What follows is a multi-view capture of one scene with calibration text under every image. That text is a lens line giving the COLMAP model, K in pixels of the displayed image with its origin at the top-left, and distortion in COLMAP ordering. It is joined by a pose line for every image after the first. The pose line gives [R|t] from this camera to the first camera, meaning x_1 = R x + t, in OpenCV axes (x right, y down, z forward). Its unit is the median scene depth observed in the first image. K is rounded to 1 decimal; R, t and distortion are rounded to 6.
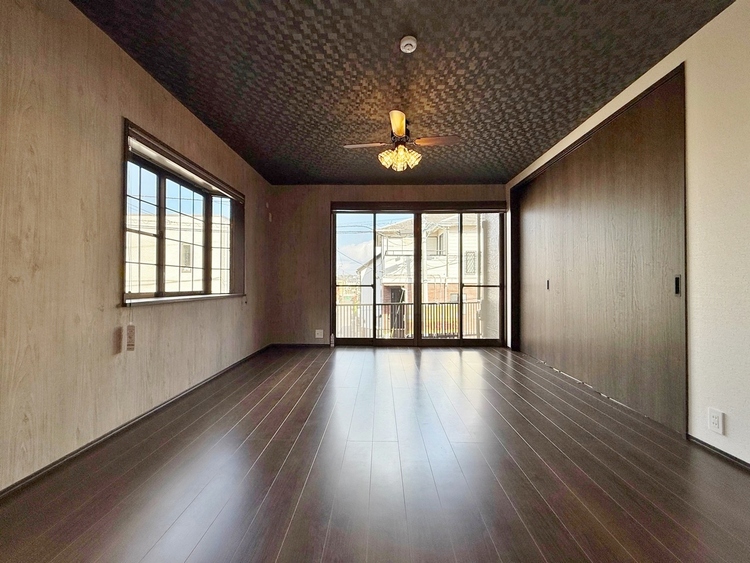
lens RADIAL K [[297.7, 0, 372.4], [0, 297.7, 280.9], [0, 0, 1]] dist [-0.000144, 0.000365]
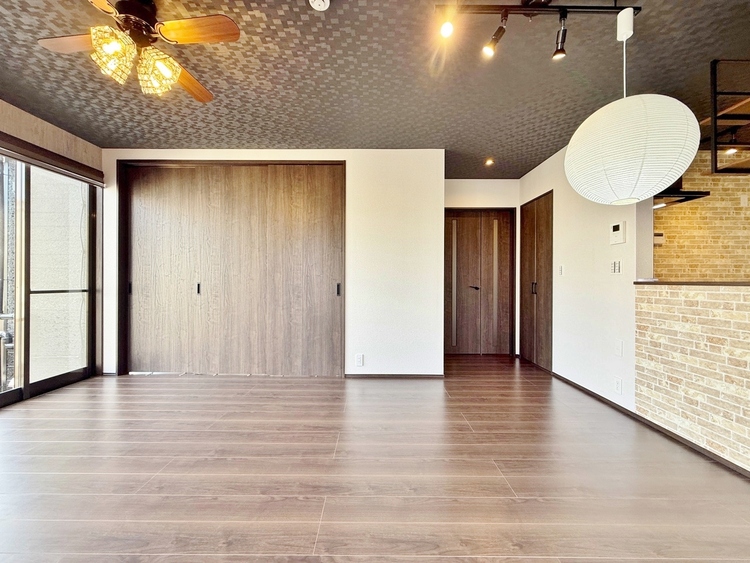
lens RADIAL K [[297.7, 0, 372.4], [0, 297.7, 280.9], [0, 0, 1]] dist [-0.000144, 0.000365]
pose [[-0.024087, -0.001139, 0.999709, -0.288968], [-0.015694, 0.999877, 0.000761, -0.015787], [-0.999587, -0.015671, -0.024102, 0.366740]]
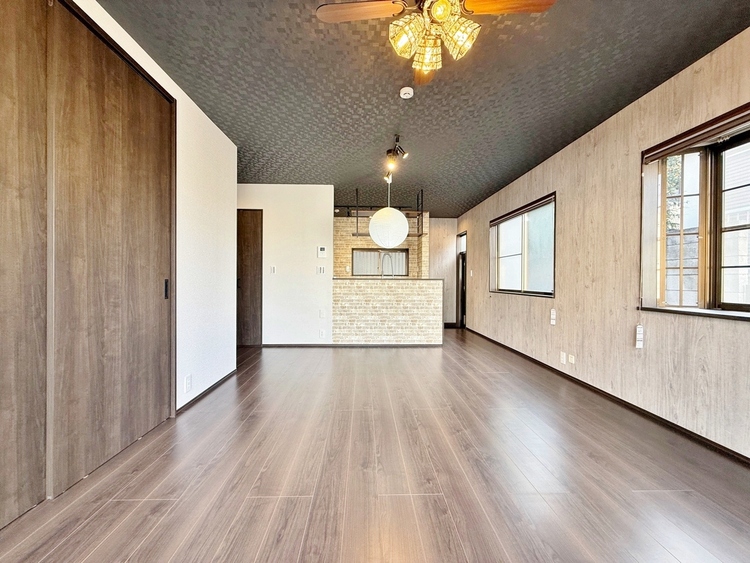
lens RADIAL K [[297.7, 0, 372.4], [0, 297.7, 280.9], [0, 0, 1]] dist [-0.000144, 0.000365]
pose [[-0.998352, -0.009043, -0.056678, 0.137473], [-0.008634, 0.999935, -0.007455, -0.005268], [0.056742, -0.006954, -0.998365, 0.932730]]
